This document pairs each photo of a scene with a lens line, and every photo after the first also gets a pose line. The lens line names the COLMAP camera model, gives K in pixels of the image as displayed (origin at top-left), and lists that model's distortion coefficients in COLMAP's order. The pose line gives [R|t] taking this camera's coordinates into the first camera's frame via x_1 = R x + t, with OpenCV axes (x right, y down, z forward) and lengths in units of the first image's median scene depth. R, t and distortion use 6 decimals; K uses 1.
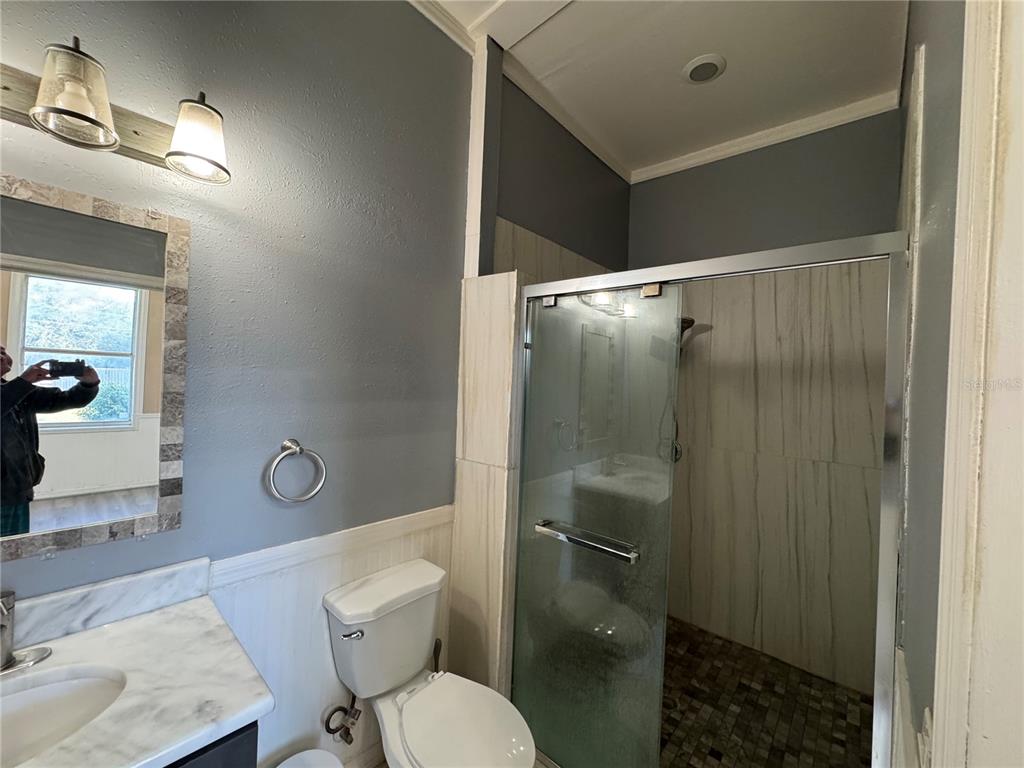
lens RADIAL K [[409.0, 0, 514.5], [0, 409.0, 383.5], [0, 0, 1]] dist [-0.003196, 0.000280]
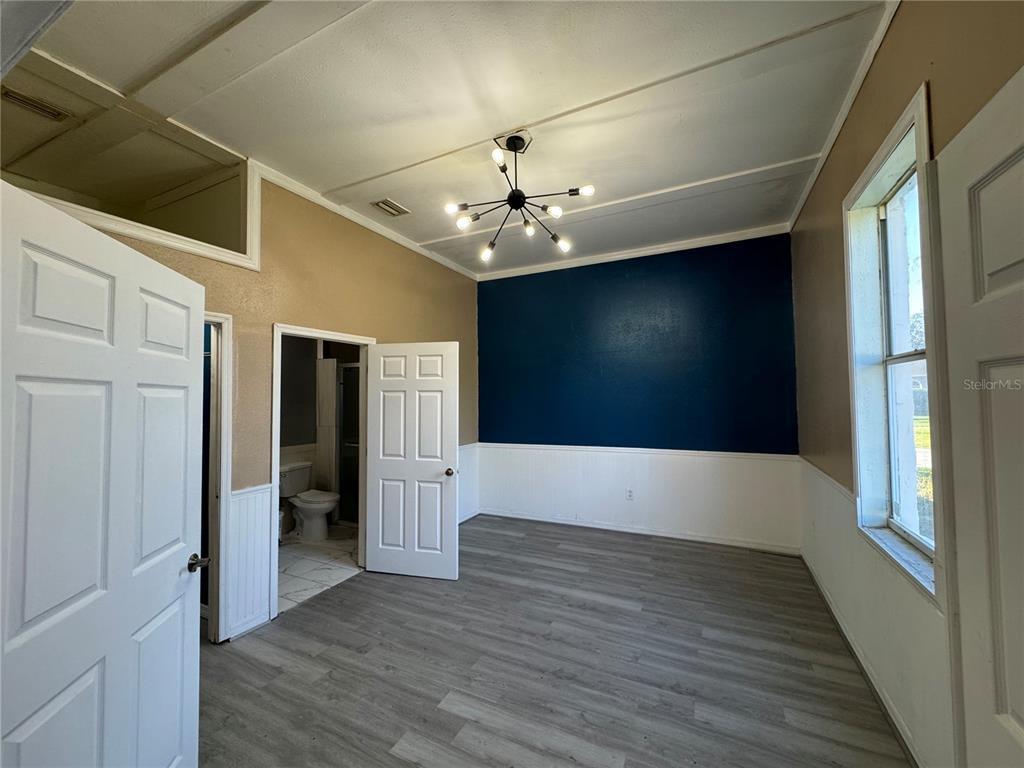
lens RADIAL K [[409.0, 0, 512.2], [0, 409.0, 384.5], [0, 0, 1]] dist [-0.003196, 0.000280]
pose [[0.960655, -0.036575, 0.275327, 0.423588], [0.045851, 0.998574, -0.027327, 0.050204], [-0.273935, 0.038876, 0.960962, -2.255302]]
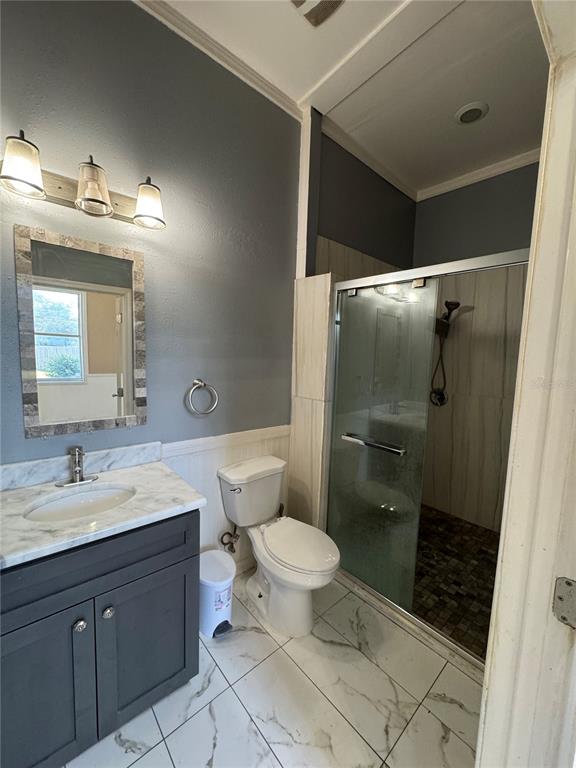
lens RADIAL K [[306.8, 0, 291.6], [0, 306.8, 382.2], [0, 0, 1]] dist [-0.003196, 0.000280]
pose [[0.992367, 0.004134, -0.123249, 0.003766], [0.006201, 0.996501, 0.083347, 0.036888], [0.123163, -0.083475, 0.988870, -0.193866]]
